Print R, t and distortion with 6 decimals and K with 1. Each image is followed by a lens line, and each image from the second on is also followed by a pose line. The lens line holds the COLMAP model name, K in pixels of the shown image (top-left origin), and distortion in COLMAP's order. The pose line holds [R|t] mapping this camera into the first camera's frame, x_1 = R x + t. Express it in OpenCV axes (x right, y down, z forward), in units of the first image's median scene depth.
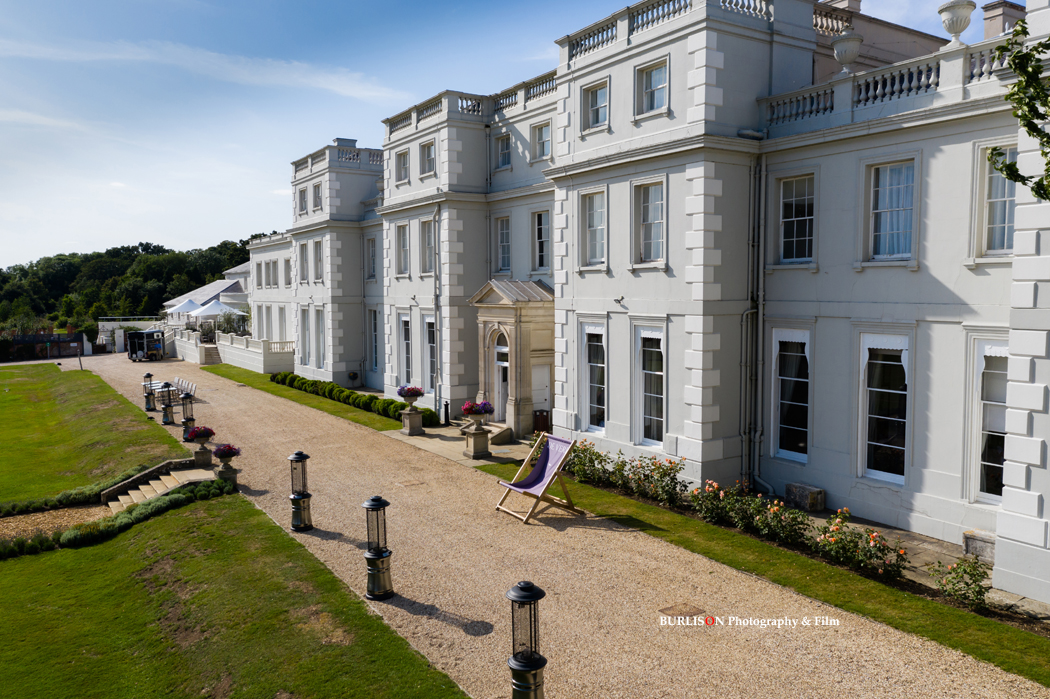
lens RADIAL K [[821.6, 0, 524.3], [0, 821.6, 341.2], [0, 0, 1]] dist [-0.003529, 0.008019]
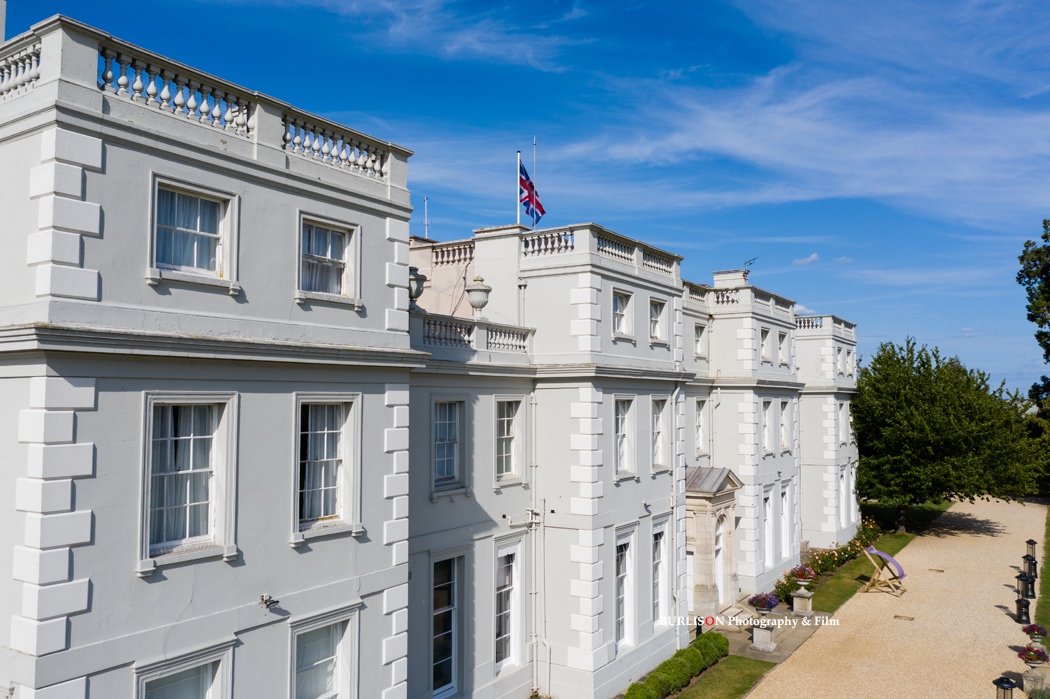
lens RADIAL K [[821.6, 0, 525.2], [0, 821.6, 357.8], [0, 0, 1]] dist [-0.003529, 0.008019]
pose [[-0.438873, 0.042139, 0.897561, -0.594098], [0.056307, 0.998226, -0.019333, -0.247253], [-0.896783, 0.042054, -0.440467, 1.375763]]
